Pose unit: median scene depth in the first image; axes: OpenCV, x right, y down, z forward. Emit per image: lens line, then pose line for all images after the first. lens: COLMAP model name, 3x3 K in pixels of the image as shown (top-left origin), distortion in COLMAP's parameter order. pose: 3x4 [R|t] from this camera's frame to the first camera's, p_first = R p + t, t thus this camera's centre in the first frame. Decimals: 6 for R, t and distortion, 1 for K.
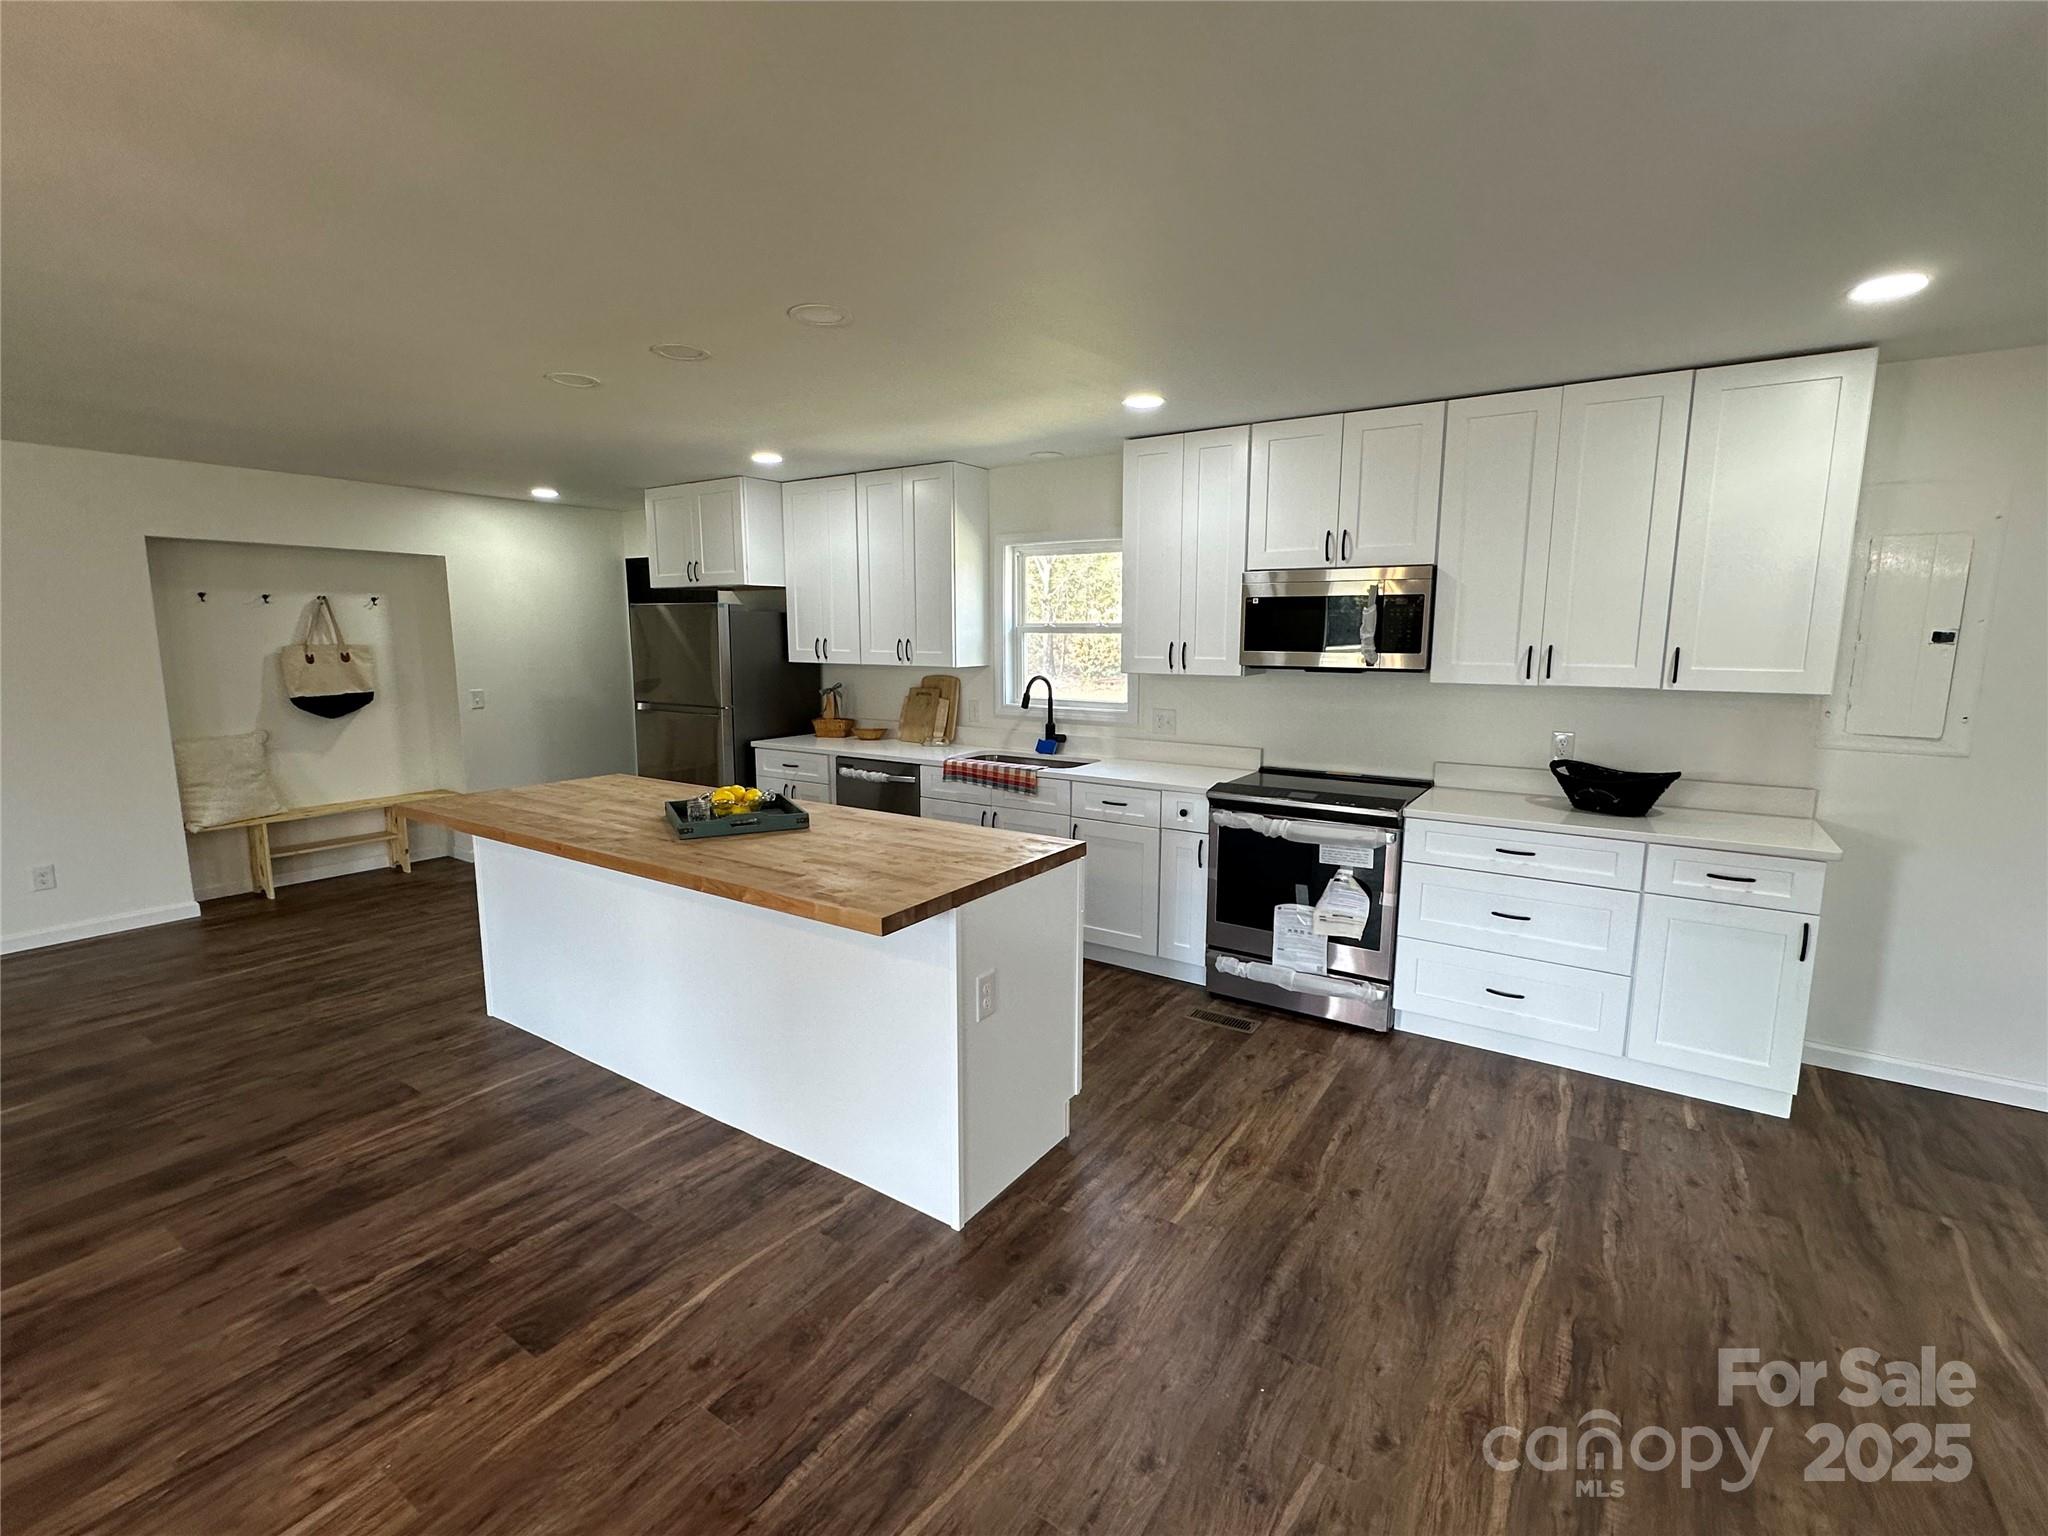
lens RADIAL K [[910.0, 0, 1011.0], [0, 910.0, 777.1], [0, 0, 1]] dist [-0.003213, -0.000217]
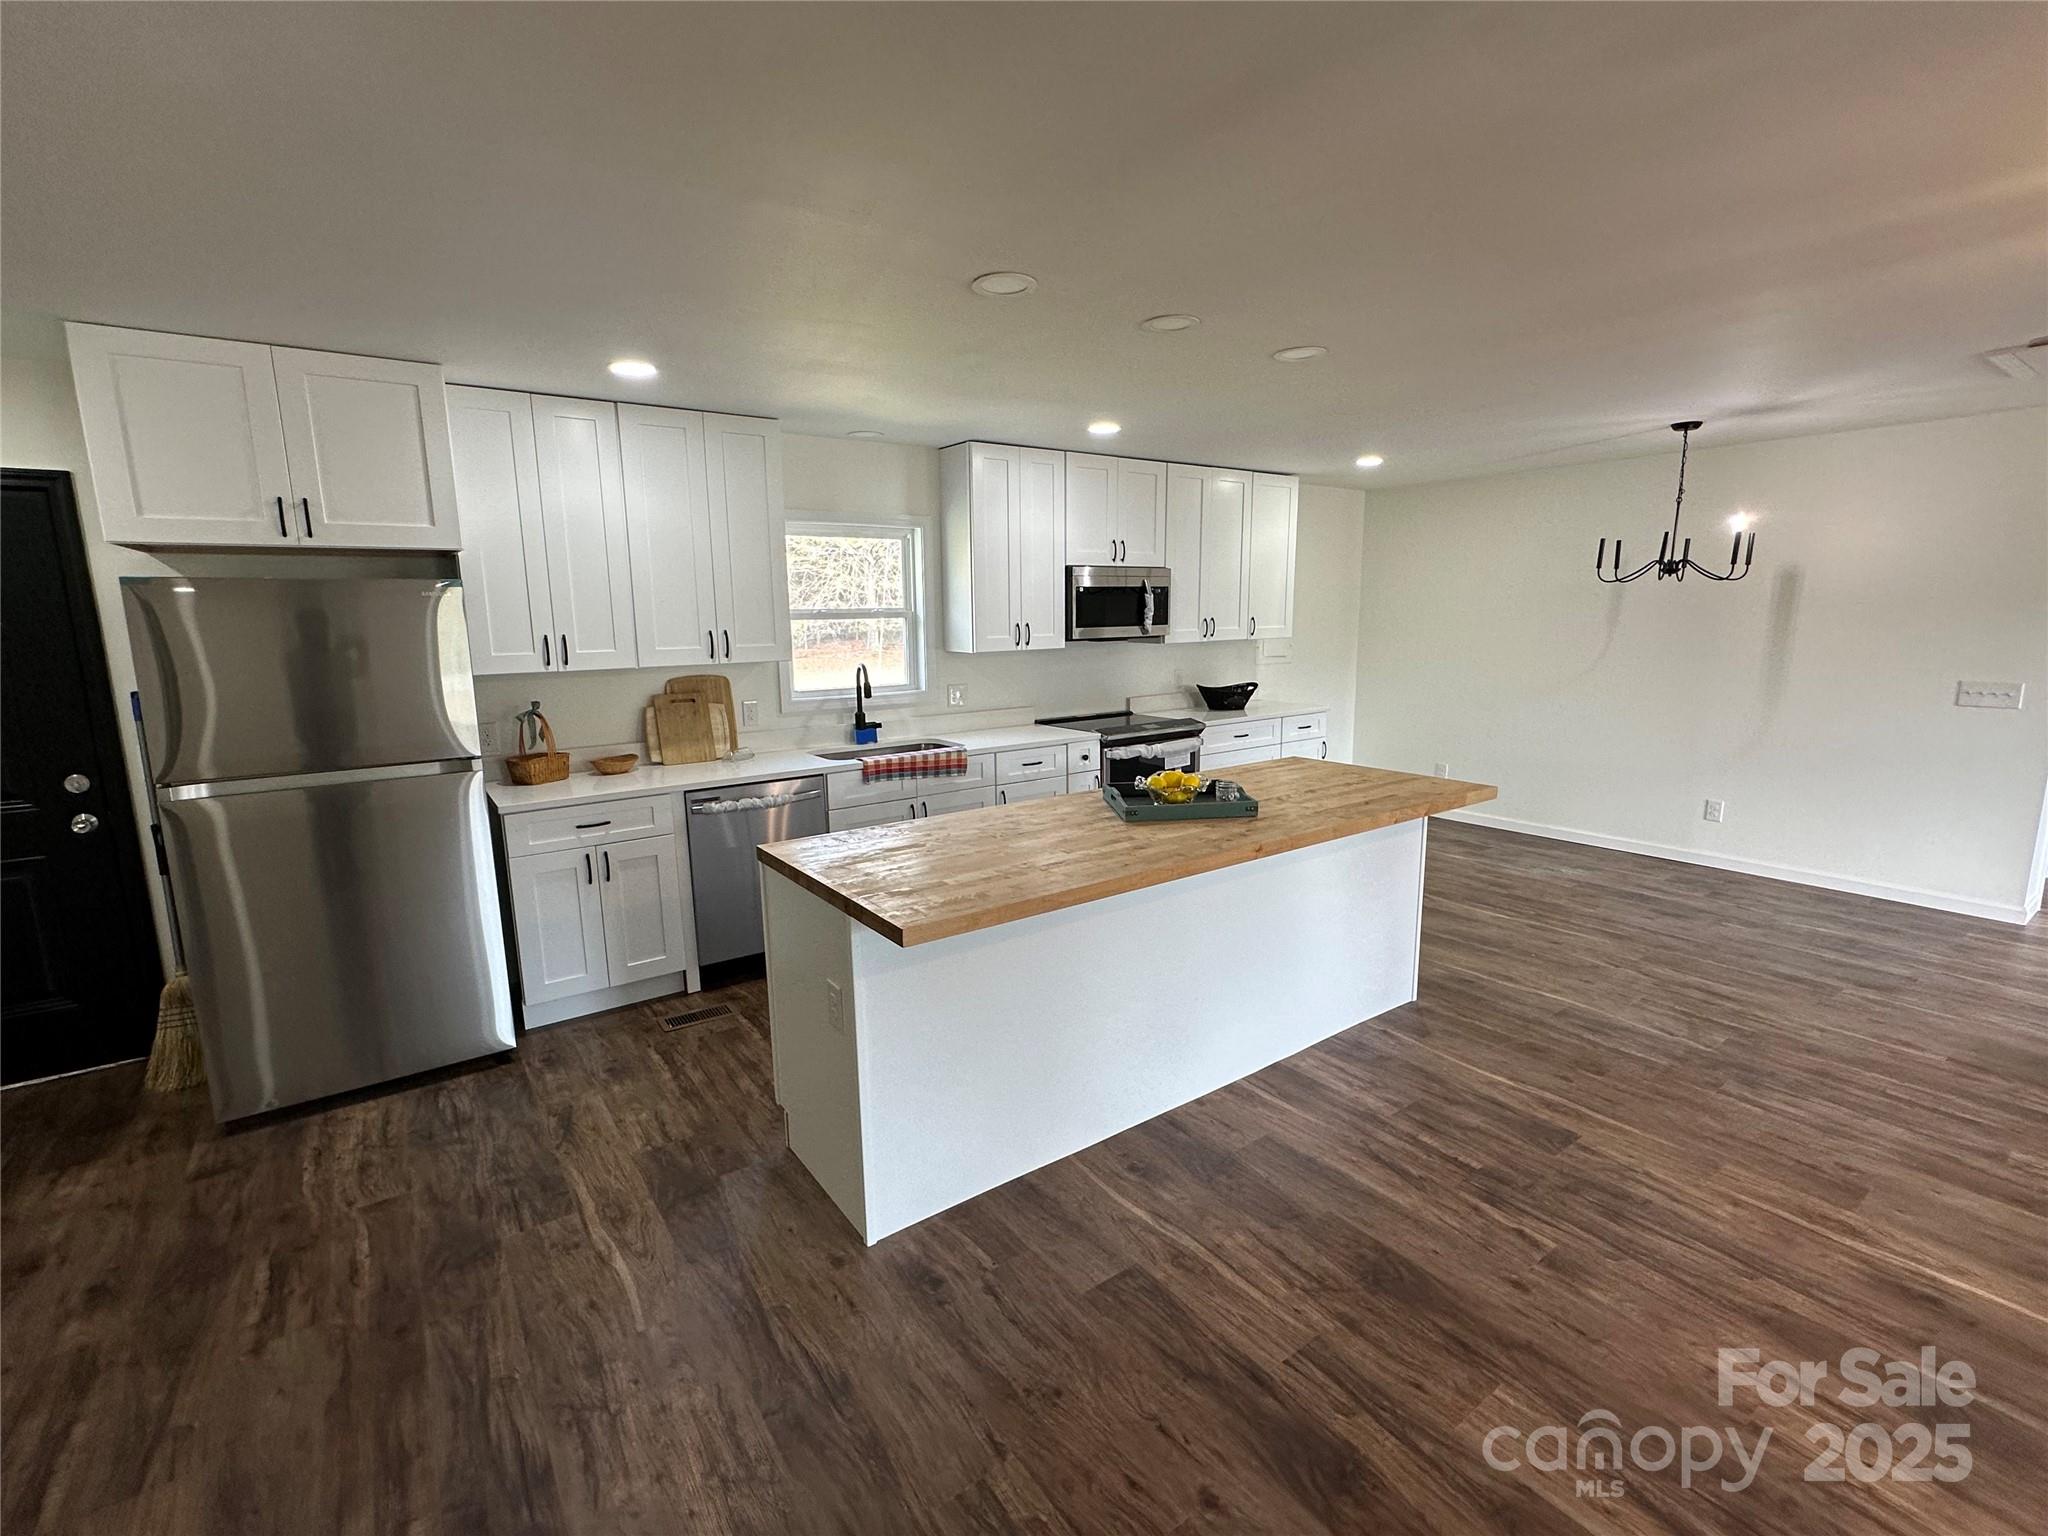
lens RADIAL K [[910.0, 0, 1029.5], [0, 910.0, 778.0], [0, 0, 1]] dist [-0.003213, -0.000217]
pose [[0.350637, -0.182865, 0.918484, -0.995434], [0.162721, 0.977729, 0.132541, -0.111765], [-0.922266, 0.102983, 0.372585, 0.598003]]
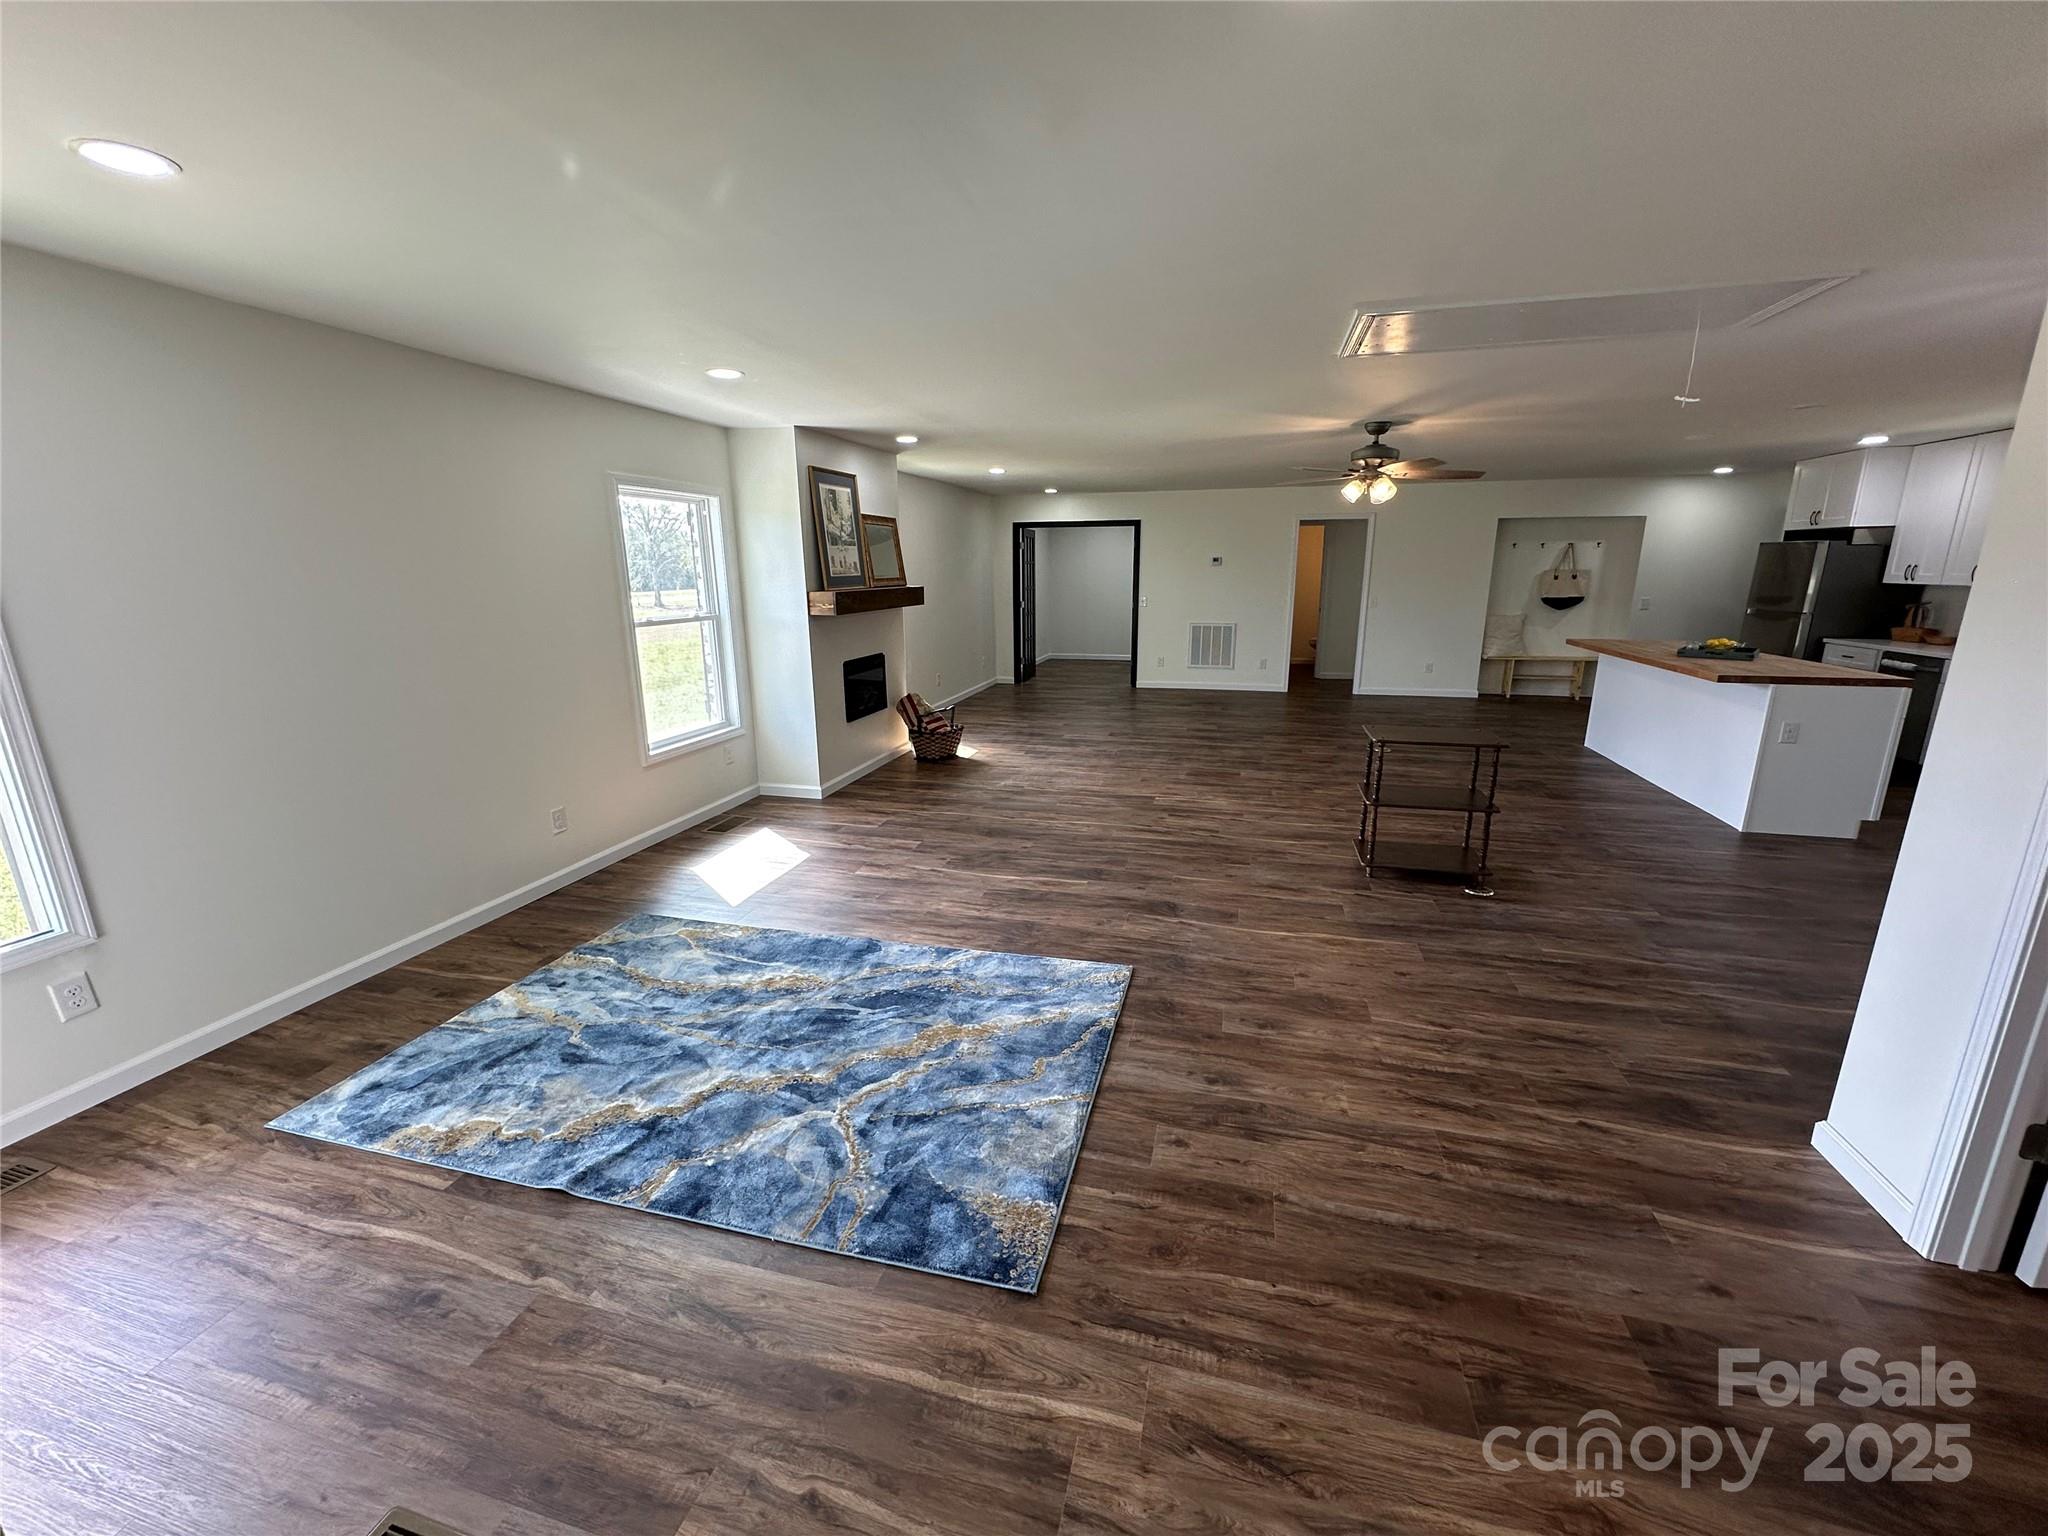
lens RADIAL K [[838.7, 0, 1008.5], [0, 838.7, 781.9], [0, 0, 1]] dist [-0.012326, -0.000267]
pose [[0.324972, 0.228688, -0.917657, 0.721386], [-0.133533, 0.971697, 0.194867, 0.129253], [0.936249, 0.059212, 0.346312, -0.847542]]
